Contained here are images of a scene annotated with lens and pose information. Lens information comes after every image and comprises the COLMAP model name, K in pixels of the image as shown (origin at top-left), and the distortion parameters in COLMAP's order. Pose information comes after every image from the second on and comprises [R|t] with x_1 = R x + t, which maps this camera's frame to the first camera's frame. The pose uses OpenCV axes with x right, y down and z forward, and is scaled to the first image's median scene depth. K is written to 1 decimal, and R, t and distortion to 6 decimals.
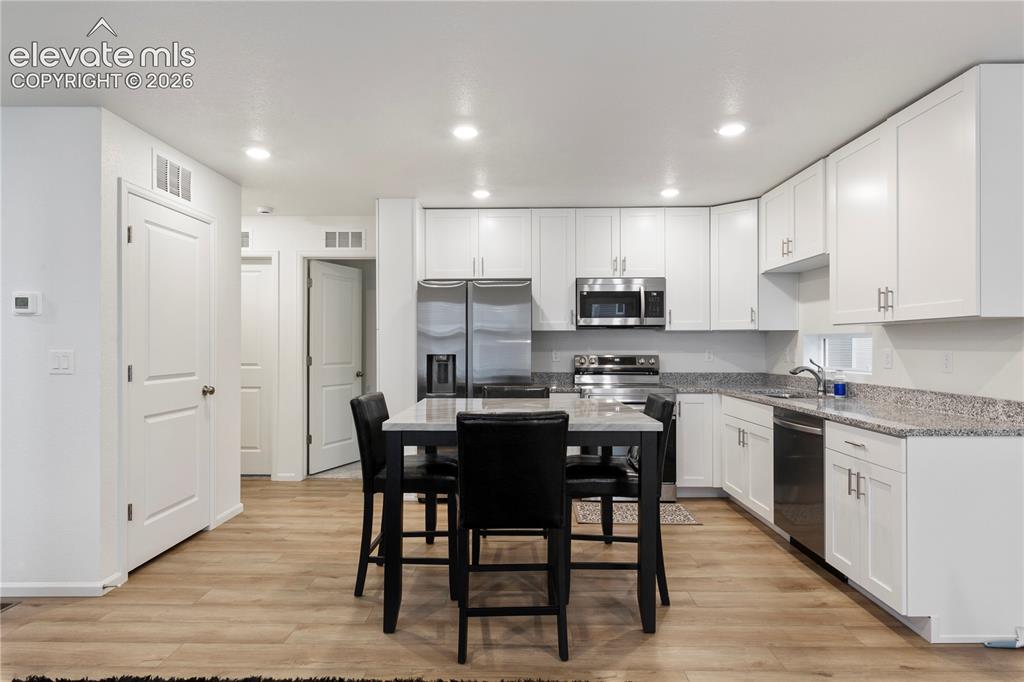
lens RADIAL K [[583.0, 0, 511.7], [0, 583.0, 342.5], [0, 0, 1]] dist [0.001267, -0.000171]
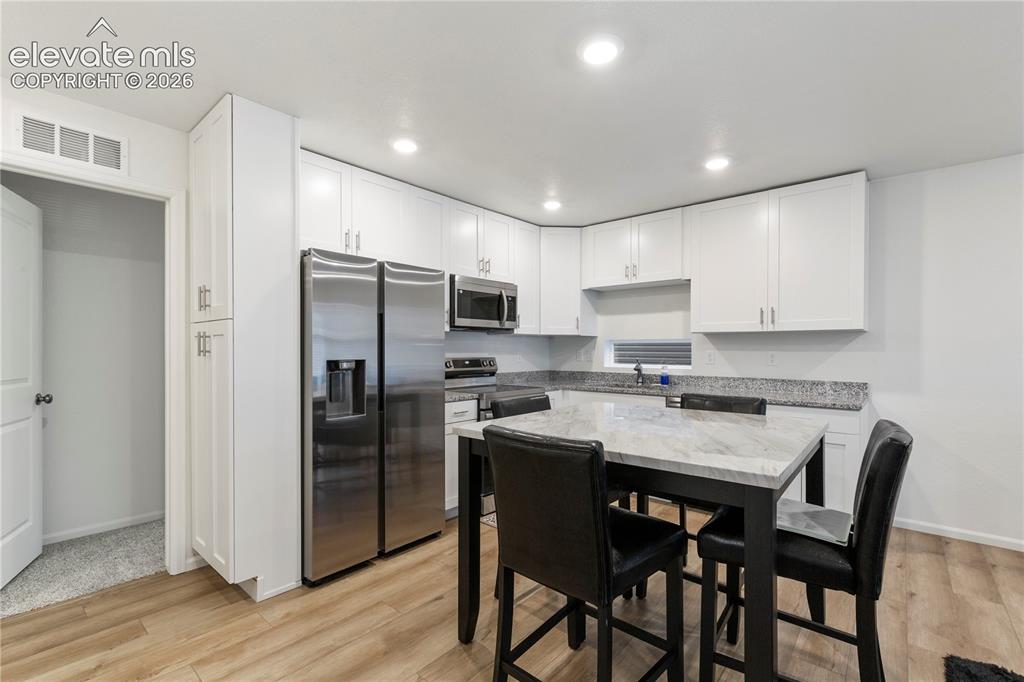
lens RADIAL K [[446.4, 0, 512.6], [0, 446.4, 345.9], [0, 0, 1]] dist [-0.002046, -0.000558]
pose [[0.644265, 0.006031, 0.764779, -0.368291], [-0.003889, 0.999982, -0.004610, 0.004889], [-0.764793, -0.000004, 0.644276, 0.480543]]
